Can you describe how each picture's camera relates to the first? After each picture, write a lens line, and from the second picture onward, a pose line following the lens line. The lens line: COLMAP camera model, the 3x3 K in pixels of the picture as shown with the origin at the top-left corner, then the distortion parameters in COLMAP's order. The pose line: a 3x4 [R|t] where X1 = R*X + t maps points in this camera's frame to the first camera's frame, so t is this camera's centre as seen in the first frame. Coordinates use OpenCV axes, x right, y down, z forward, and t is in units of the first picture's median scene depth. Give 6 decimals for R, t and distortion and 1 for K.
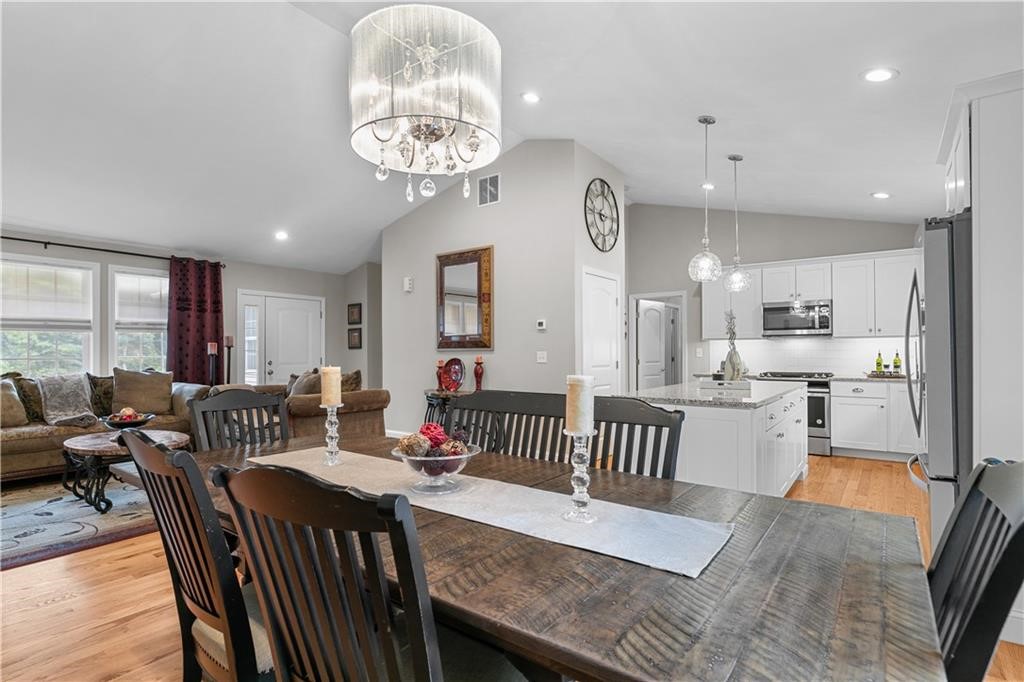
lens RADIAL K [[506.2, 0, 507.4], [0, 506.2, 347.9], [0, 0, 1]] dist [-0.003566, 0.000097]
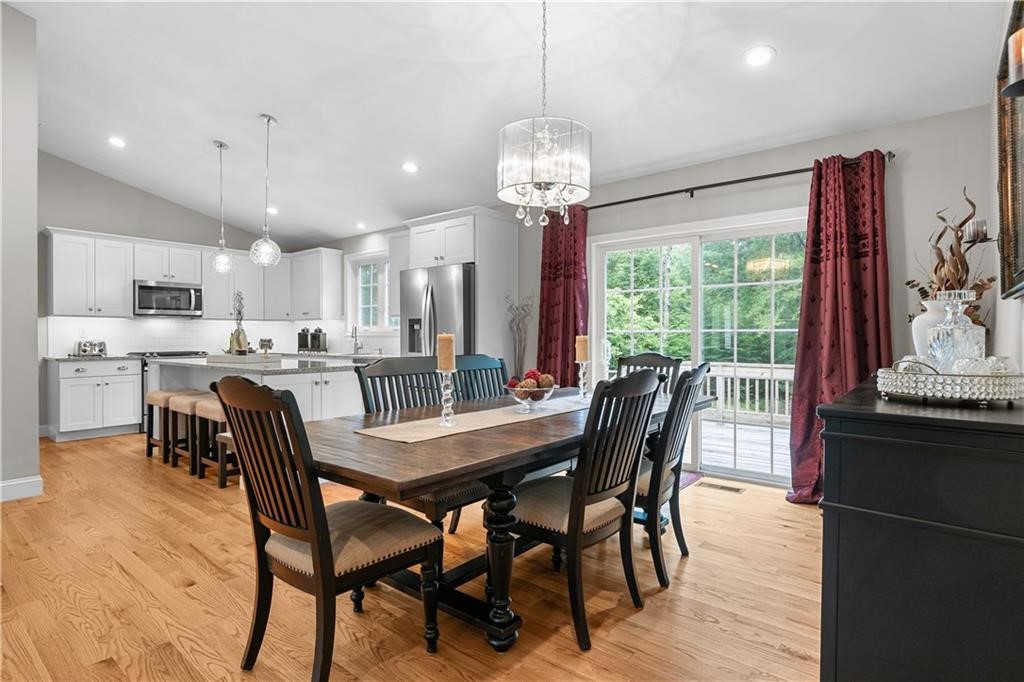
lens RADIAL K [[525.9, 0, 508.1], [0, 525.9, 338.0], [0, 0, 1]] dist [0.000044, 0.000105]
pose [[0.042271, -0.002716, 0.999102, -0.493897], [-0.006613, 0.999974, 0.002998, 0.013931], [-0.999084, -0.006734, 0.042252, 0.284523]]
